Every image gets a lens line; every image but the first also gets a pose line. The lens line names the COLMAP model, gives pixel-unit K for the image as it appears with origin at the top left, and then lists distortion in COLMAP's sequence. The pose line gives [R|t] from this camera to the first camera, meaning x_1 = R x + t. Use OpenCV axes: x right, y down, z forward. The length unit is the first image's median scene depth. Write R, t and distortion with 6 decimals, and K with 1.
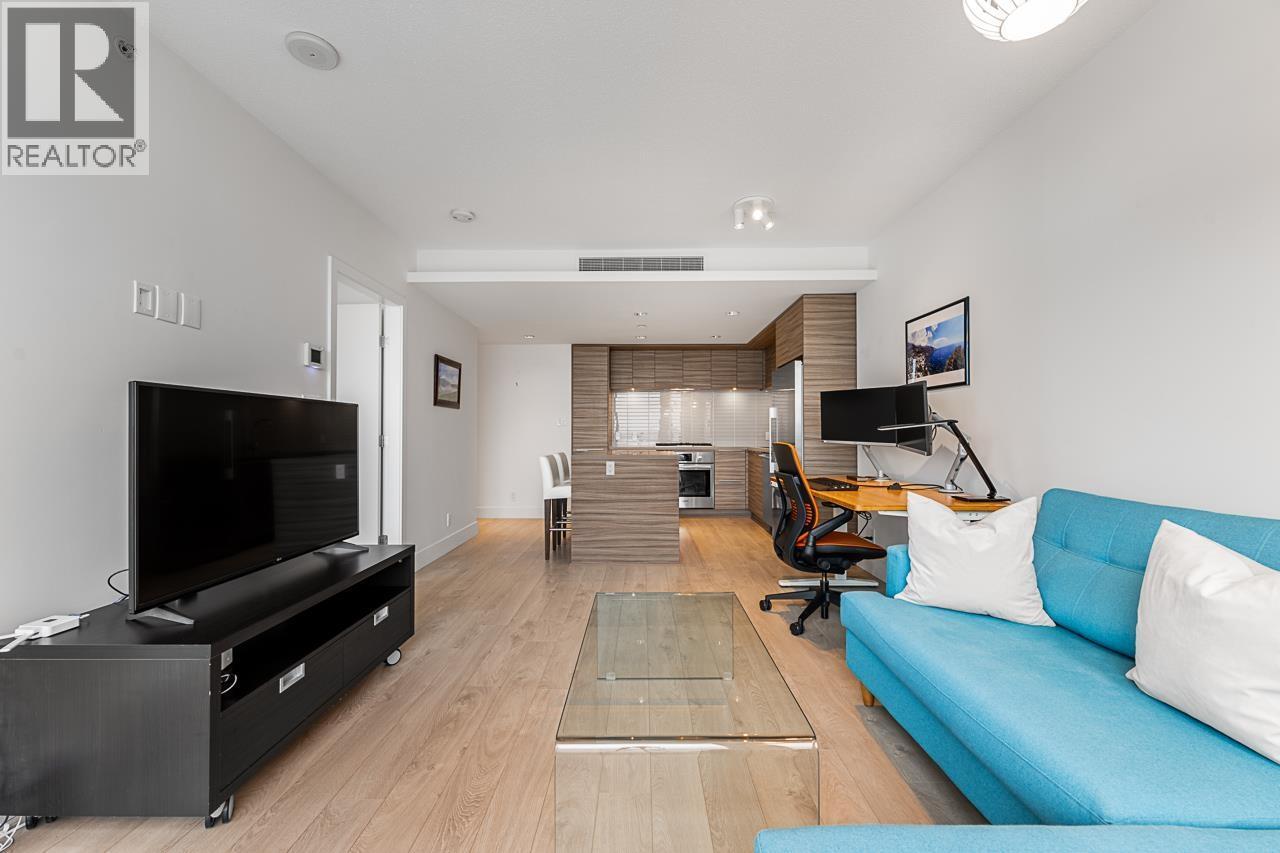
lens RADIAL K [[509.8, 0, 640.0], [0, 509.8, 426.5], [0, 0, 1]] dist [-0.000667, -0.000012]
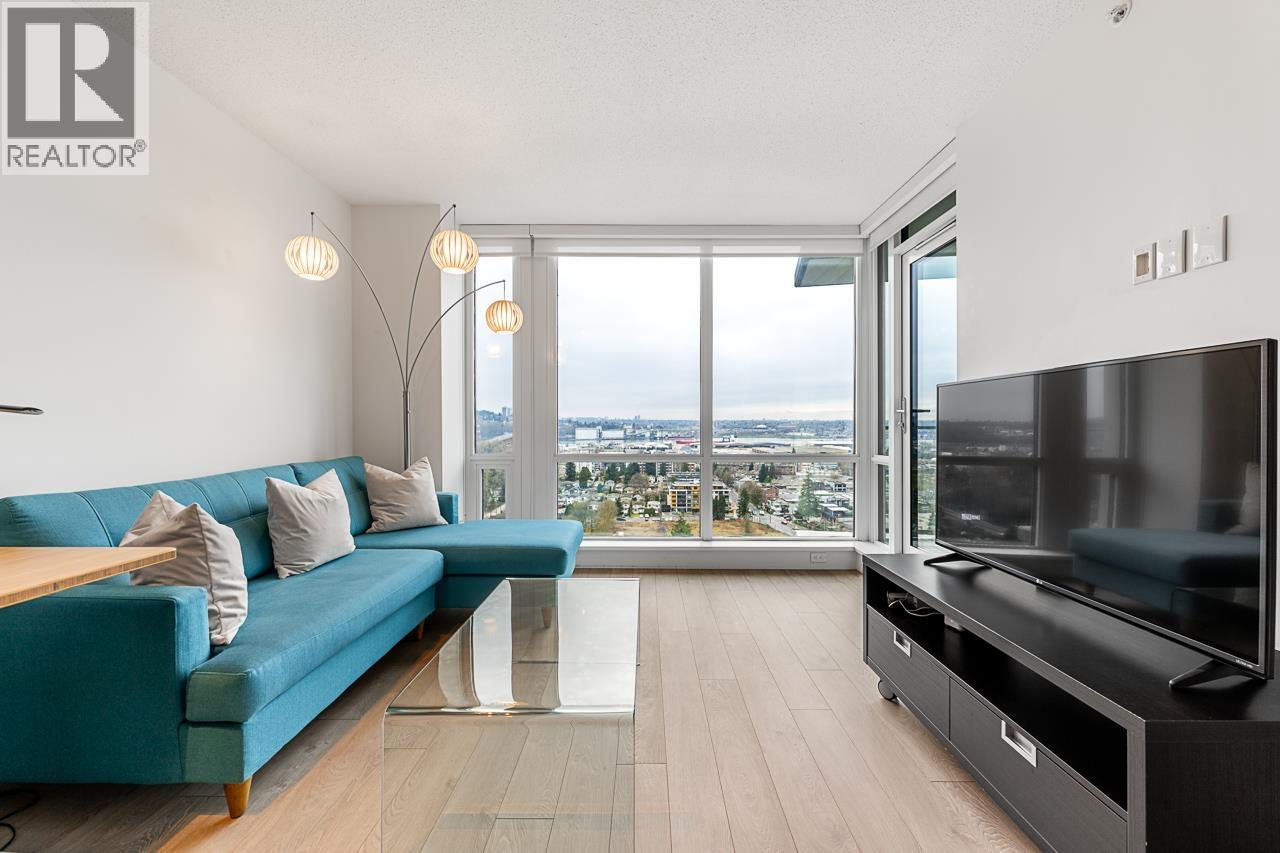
lens RADIAL K [[509.8, 0, 640.0], [0, 509.8, 426.5], [0, 0, 1]] dist [-0.000667, -0.000012]
pose [[-0.999965, -0.007357, 0.004077, -0.103232], [-0.007361, 0.999972, -0.000946, 0.014390], [-0.004070, -0.000975, -0.999991, 1.783922]]
